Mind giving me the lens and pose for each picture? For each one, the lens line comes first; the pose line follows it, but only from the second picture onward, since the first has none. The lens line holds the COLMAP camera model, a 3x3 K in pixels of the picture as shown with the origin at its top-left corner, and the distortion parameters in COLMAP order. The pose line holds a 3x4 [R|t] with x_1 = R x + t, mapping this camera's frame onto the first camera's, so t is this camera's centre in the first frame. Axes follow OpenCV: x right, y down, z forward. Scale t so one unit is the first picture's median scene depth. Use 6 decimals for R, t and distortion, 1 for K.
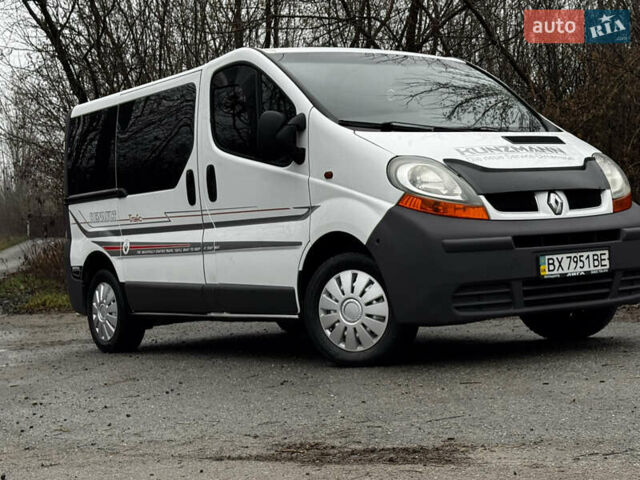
lens RADIAL K [[1226.3, 0, 333.9], [0, 1226.3, 241.9], [0, 0, 1]] dist [0.044500, 0.136856]
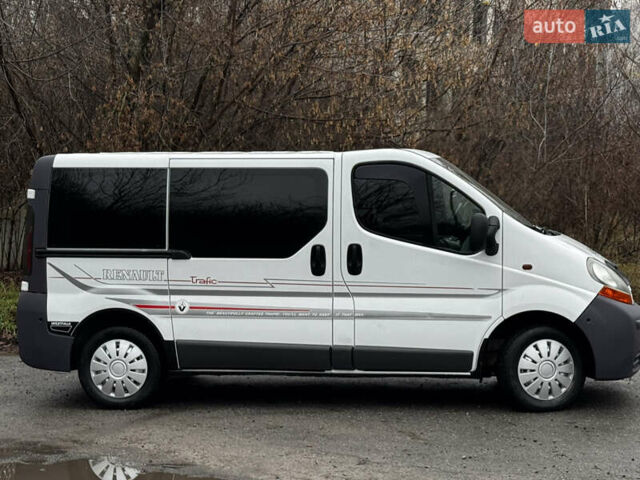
lens RADIAL K [[1390.6, 0, 320.0], [0, 1390.6, 240.0], [0, 0, 1]] dist [0.112788, 0.157602]
pose [[0.671499, 0.027902, 0.740480, -1.263987], [-0.039346, 0.999224, -0.001971, -0.071792], [-0.739961, -0.027811, 0.672075, 0.158536]]
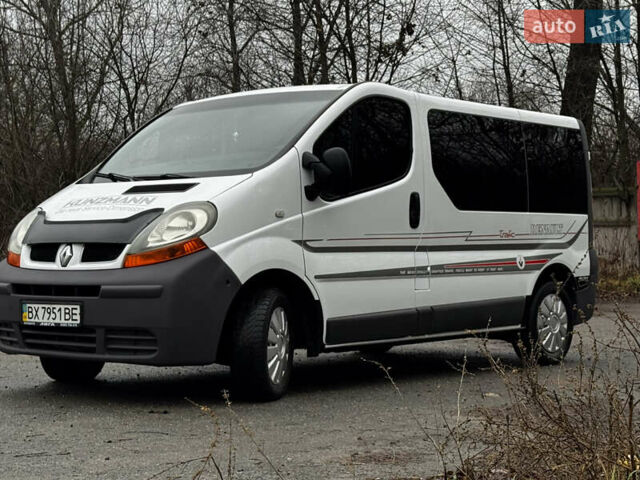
lens RADIAL K [[1274.4, 0, 335.1], [0, 1274.4, 241.8], [0, 0, 1]] dist [0.085895, -0.342028]
pose [[0.261881, 0.054988, -0.963532, 1.265091], [-0.014700, 0.998487, 0.052987, -0.102286], [0.964988, 0.000288, 0.262293, 0.915264]]
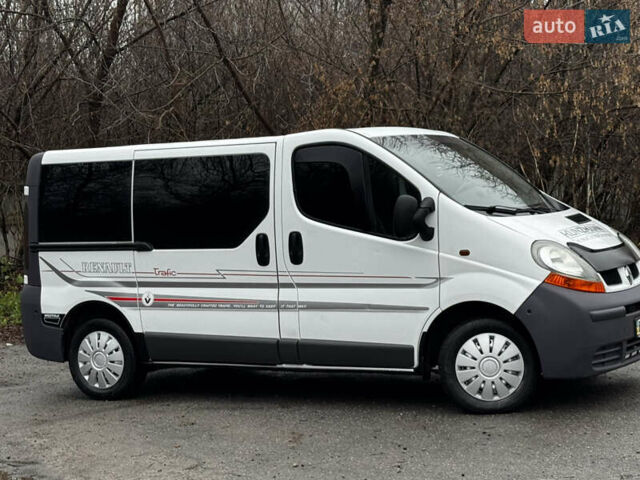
lens RADIAL K [[1324.6, 0, 320.0], [0, 1324.6, 240.0], [0, 0, 1]] dist [0.103080, 0.293110]
pose [[0.900061, -0.003003, 0.435754, -0.688568], [-0.008168, 0.999684, 0.023760, -0.096133], [-0.435688, -0.024945, 0.899752, -0.092522]]
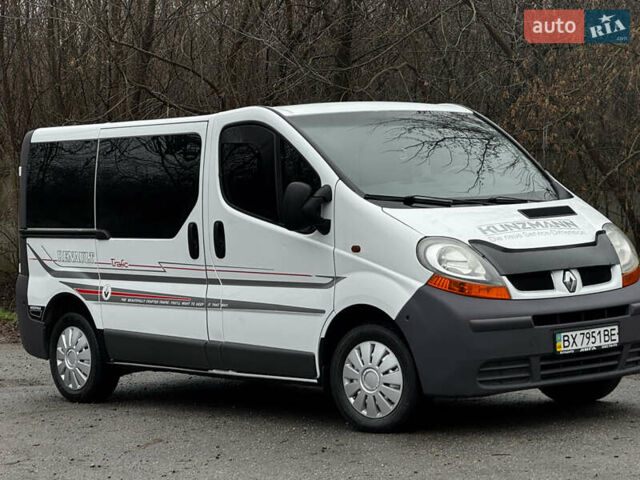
lens RADIAL K [[1933.9, 0, 297.7], [0, 1933.9, 238.7], [0, 0, 1]] dist [-0.418729, 11.730235]
pose [[0.996915, 0.017383, 0.076542, -0.179207], [-0.020012, 0.999231, 0.033725, -0.117338], [-0.075897, -0.035153, 0.996496, -0.629284]]
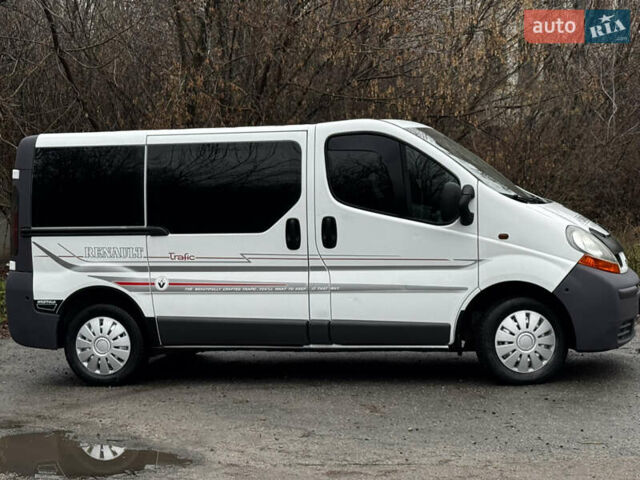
lens RADIAL K [[1390.6, 0, 320.0], [0, 1390.6, 240.0], [0, 0, 1]] dist [0.112788, 0.157602]
pose [[0.749301, 0.009150, 0.662166, -1.112879], [-0.019703, 0.999770, 0.008481, -0.059362], [-0.661936, -0.019401, 0.749309, 0.034739]]
